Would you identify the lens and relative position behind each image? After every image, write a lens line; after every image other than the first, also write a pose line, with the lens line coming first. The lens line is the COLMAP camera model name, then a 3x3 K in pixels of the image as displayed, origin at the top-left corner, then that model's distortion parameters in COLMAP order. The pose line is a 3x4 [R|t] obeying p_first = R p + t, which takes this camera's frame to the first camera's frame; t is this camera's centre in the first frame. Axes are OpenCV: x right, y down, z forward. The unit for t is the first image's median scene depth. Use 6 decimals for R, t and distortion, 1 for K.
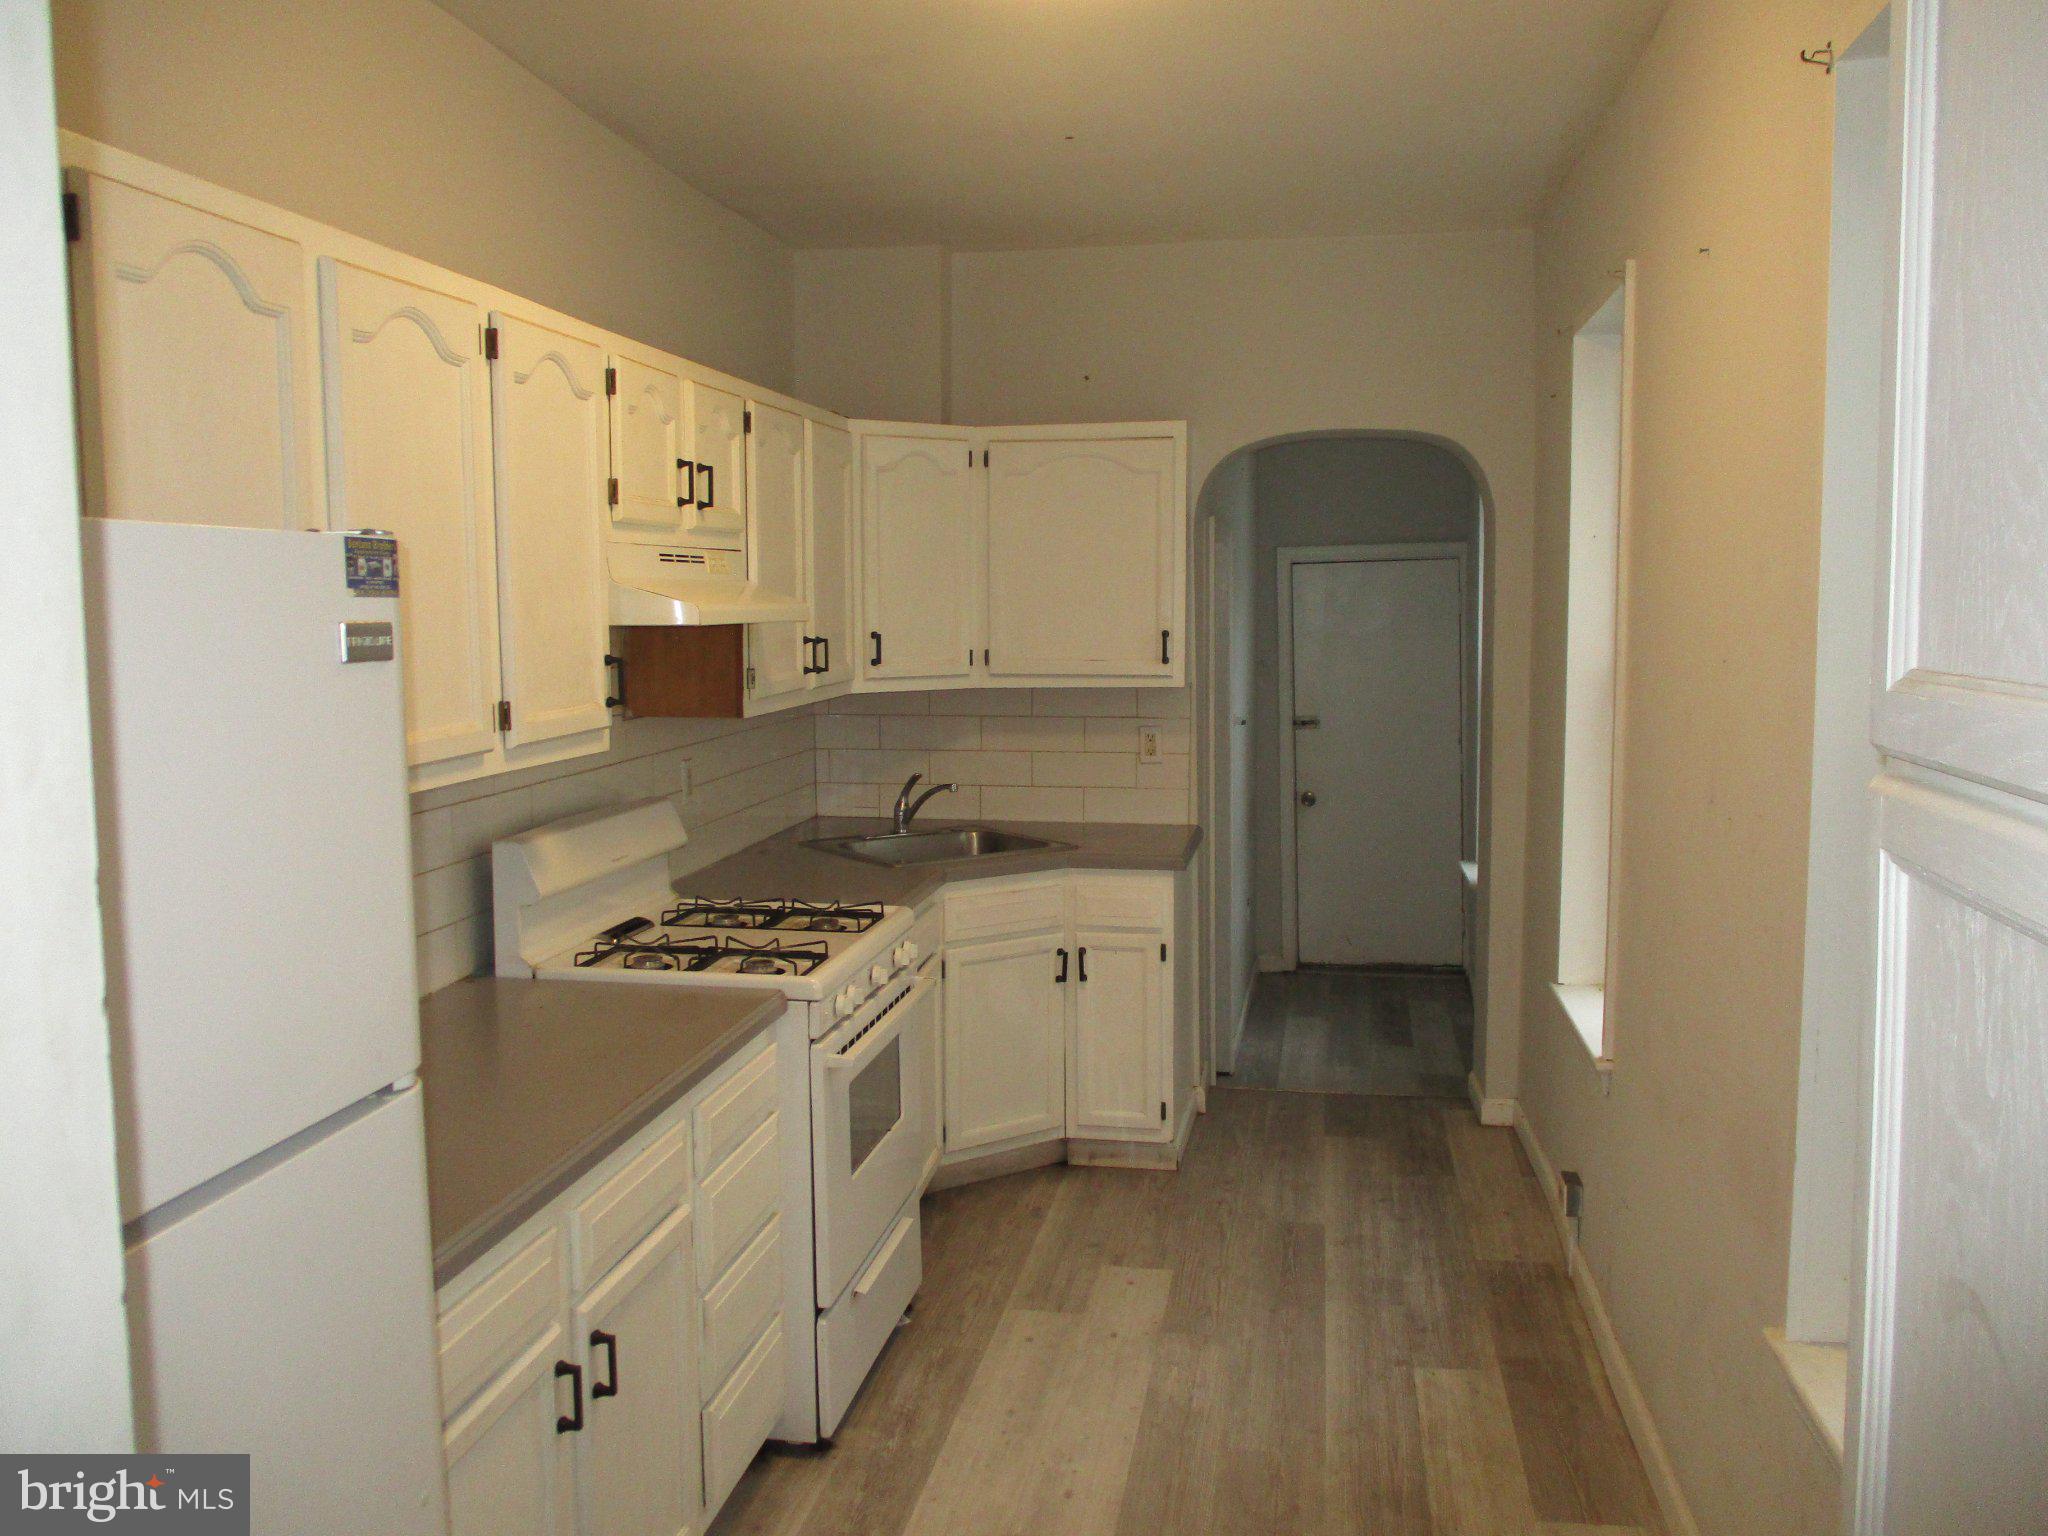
lens RADIAL K [[1707.8, 0, 1024.0], [0, 1707.8, 768.0], [0, 0, 1]] dist [-0.017445, 0.000292]
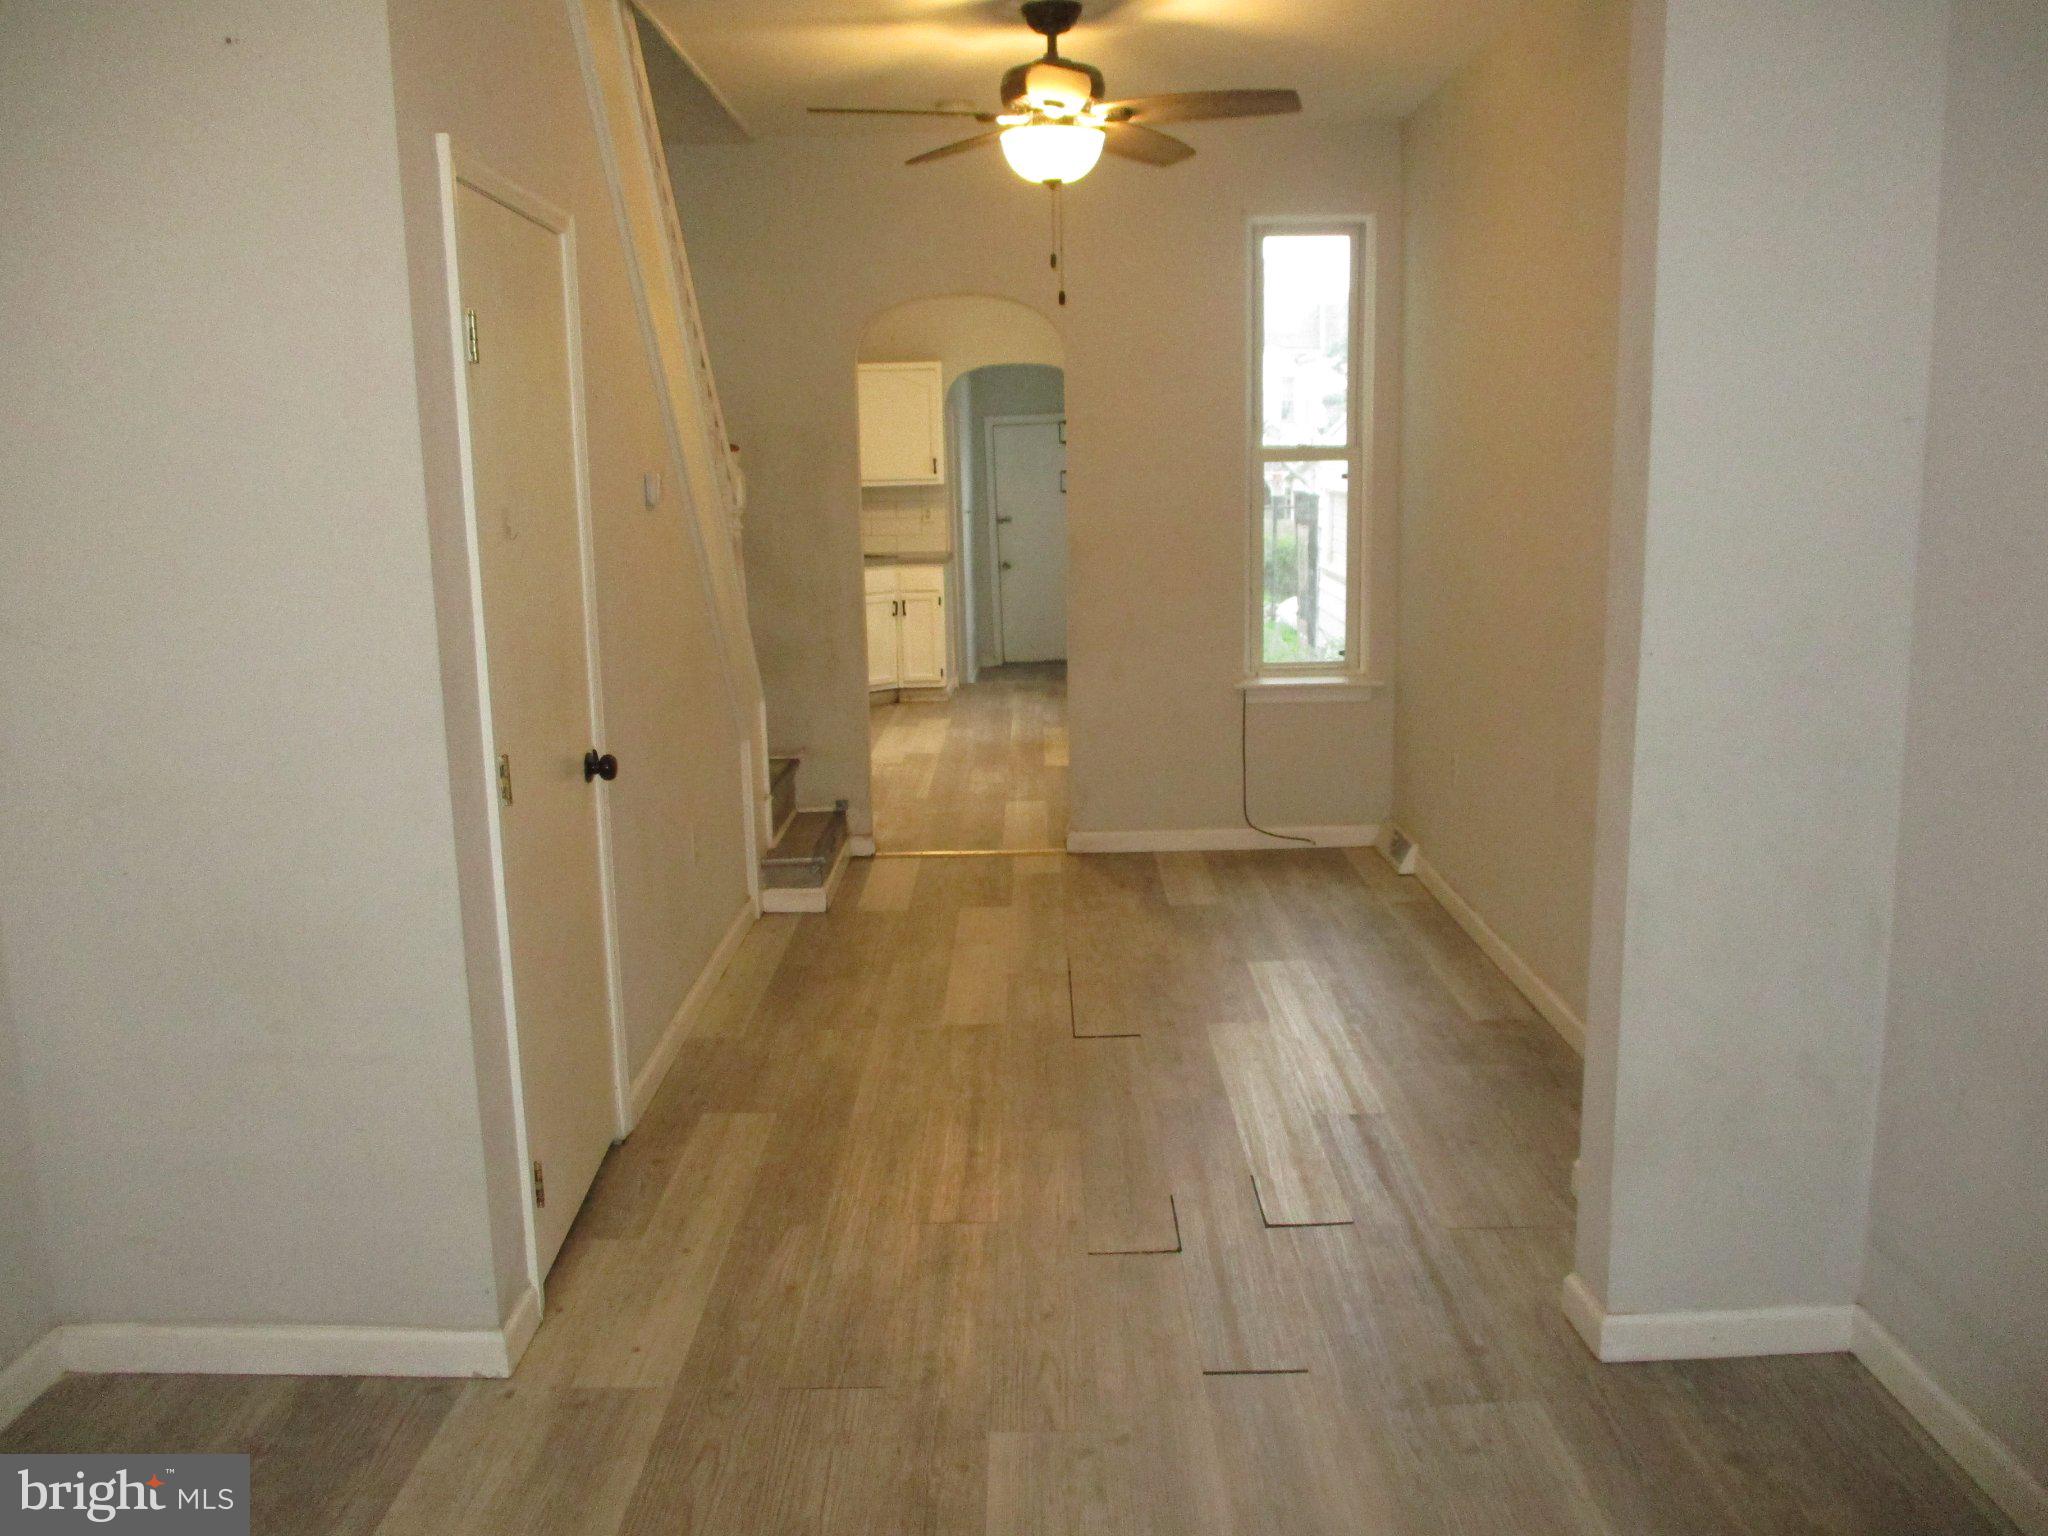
lens RADIAL K [[1707.8, 0, 1024.0], [0, 1707.8, 768.0], [0, 0, 1]] dist [-0.017445, 0.000292]
pose [[0.985771, -0.041490, 0.162895, -0.236556], [0.028672, 0.996361, 0.080270, 0.190478], [-0.165633, -0.074457, 0.983373, -1.601420]]
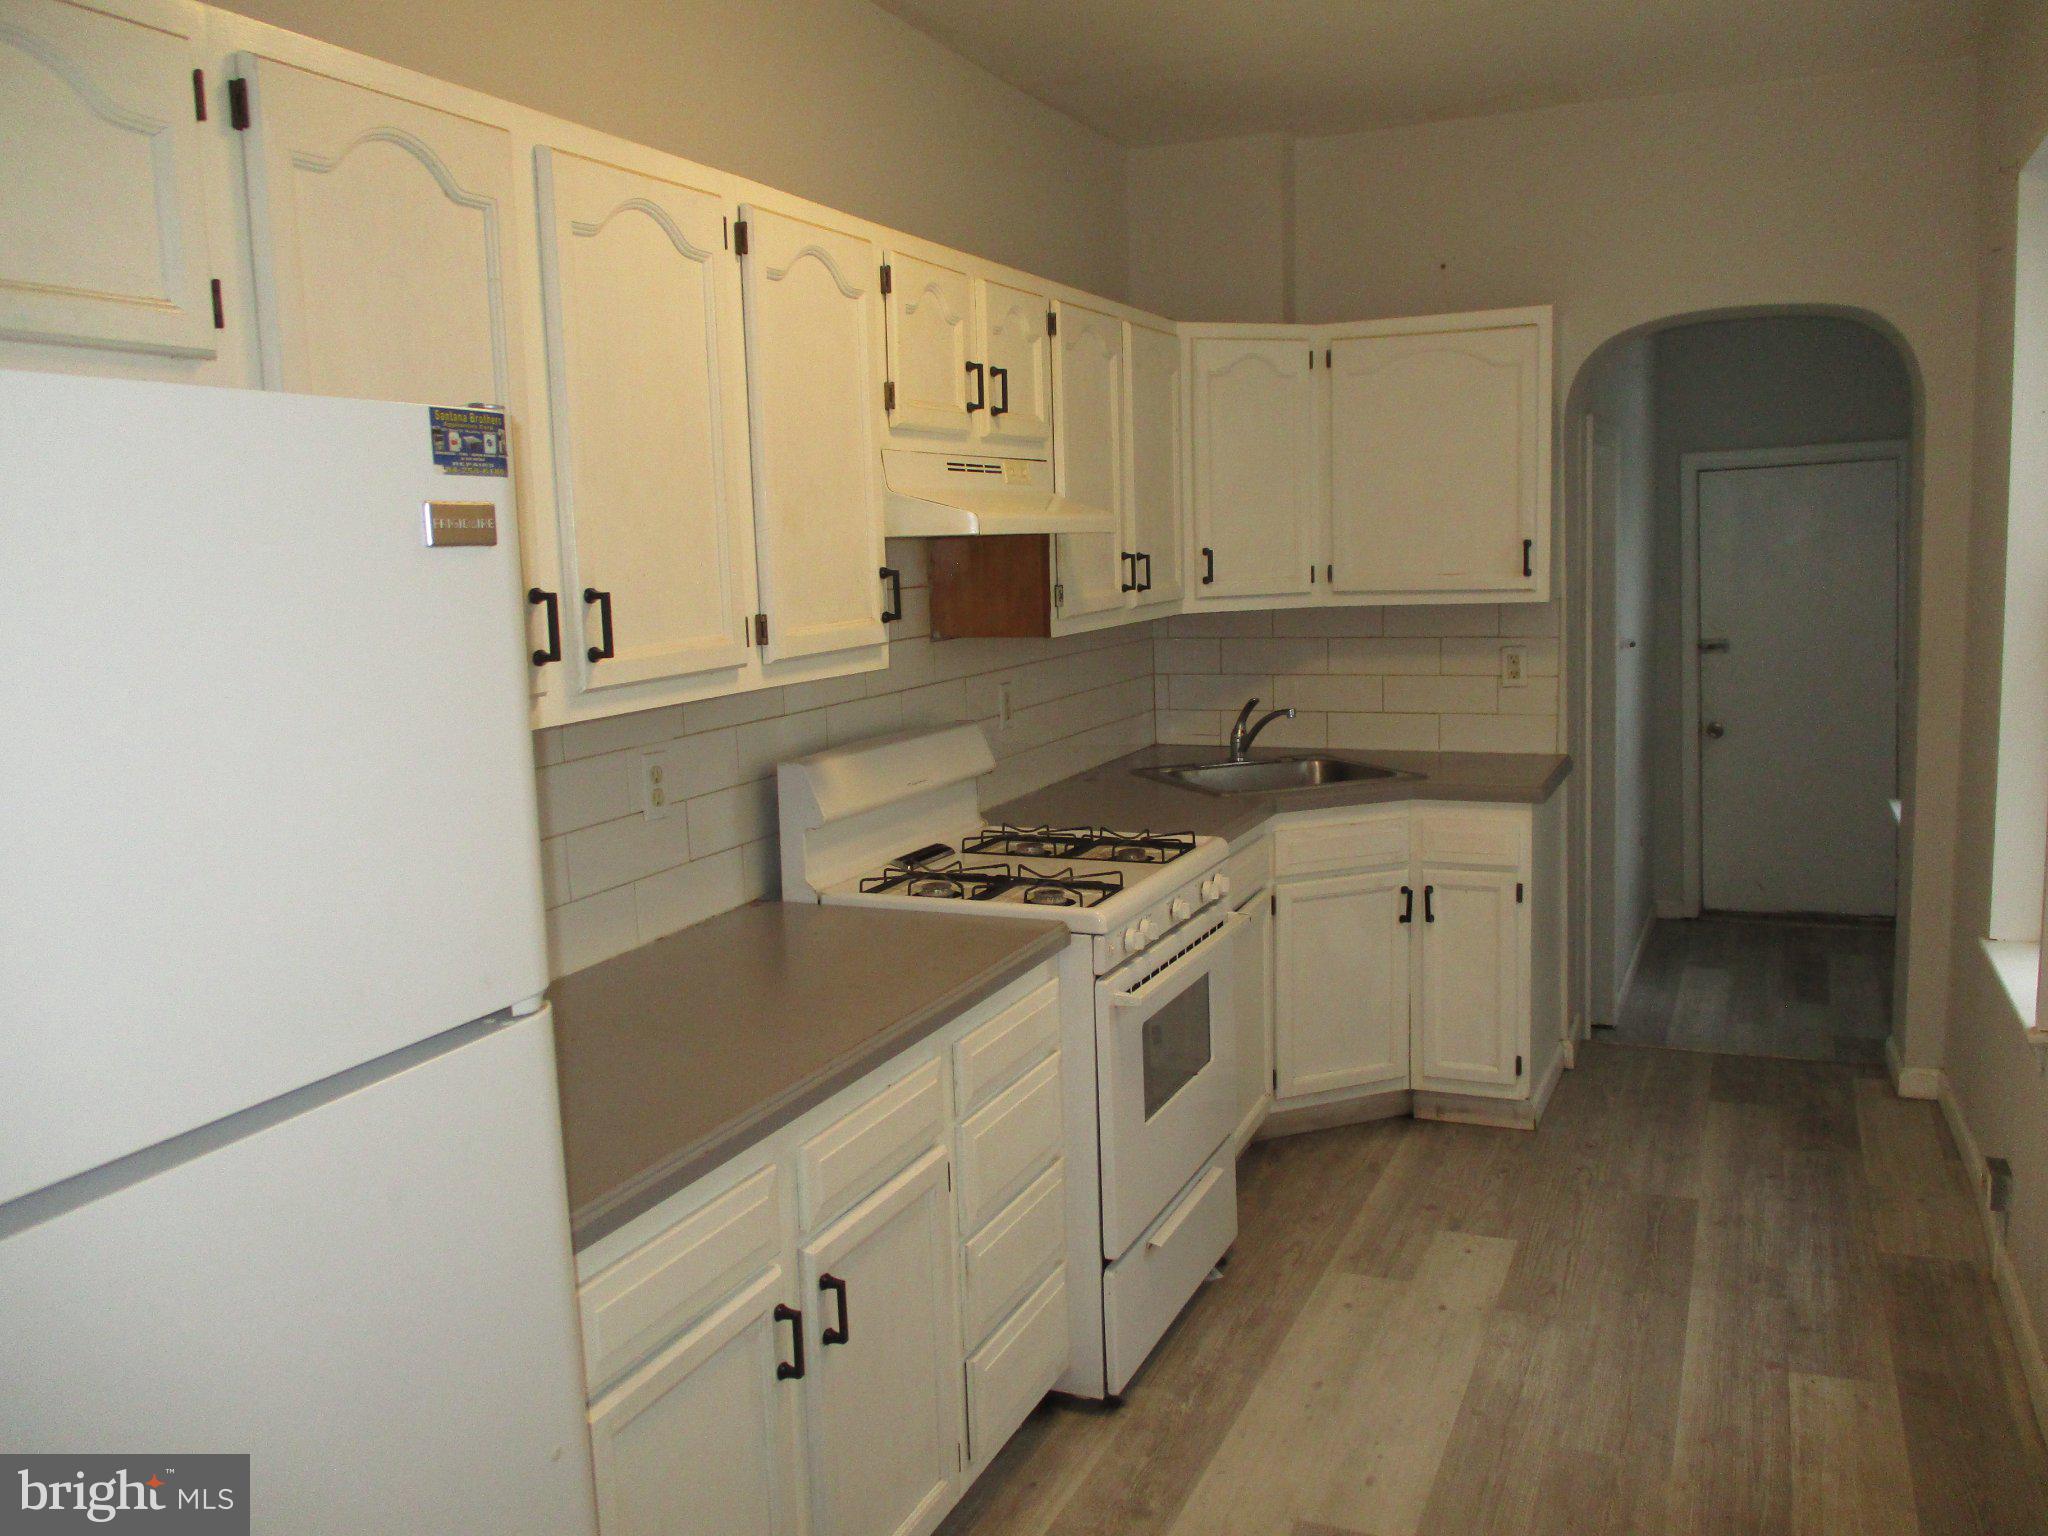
lens RADIAL K [[1707.8, 0, 1024.0], [0, 1707.8, 768.0], [0, 0, 1]] dist [-0.017445, 0.000292]
pose [[0.972317, 0.004981, -0.233612, 0.046339], [0.003601, 0.999335, 0.036296, 0.009302], [0.233637, -0.036133, 0.971652, 0.070137]]
